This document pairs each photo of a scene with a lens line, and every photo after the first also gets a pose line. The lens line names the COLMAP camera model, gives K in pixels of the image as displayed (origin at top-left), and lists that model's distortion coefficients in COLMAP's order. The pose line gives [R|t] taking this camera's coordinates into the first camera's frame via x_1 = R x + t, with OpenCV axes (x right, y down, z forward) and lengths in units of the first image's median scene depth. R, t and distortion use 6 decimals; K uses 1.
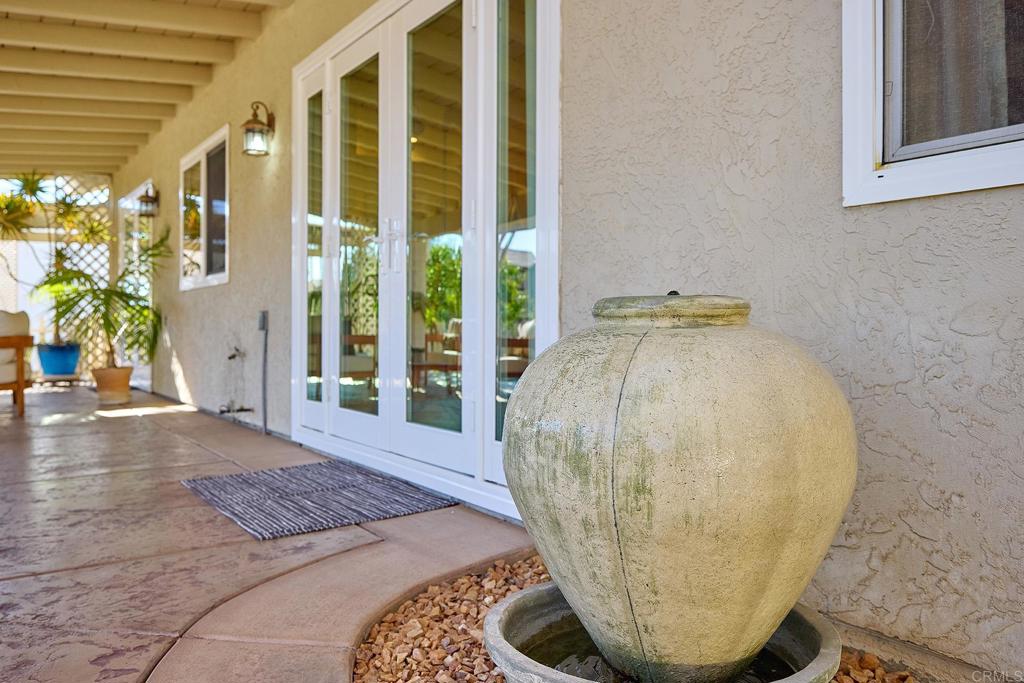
lens RADIAL K [[769.0, 0, 512.0], [0, 769.0, 341.5], [0, 0, 1]] dist [-0.006649, -0.003913]
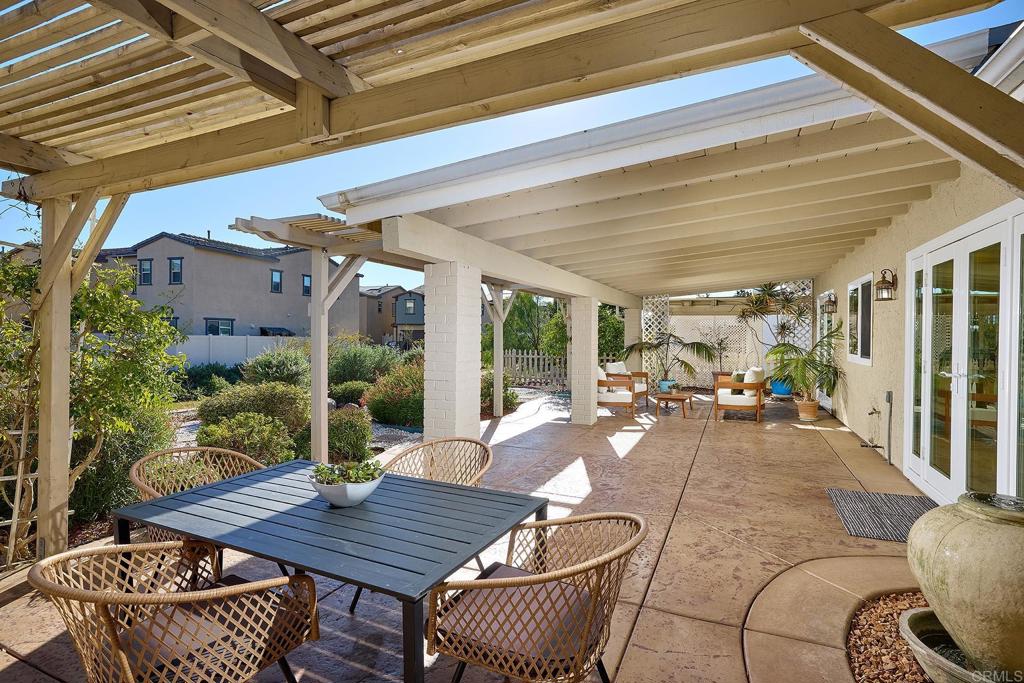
lens RADIAL K [[493.2, 0, 512.0], [0, 493.2, 341.5], [0, 0, 1]] dist [-0.000338, 0.000035]
pose [[0.493916, 0.005661, -0.869491, 0.354710], [-0.007031, 0.999972, 0.002516, -0.246102], [0.869481, 0.004870, 0.493942, -0.440770]]
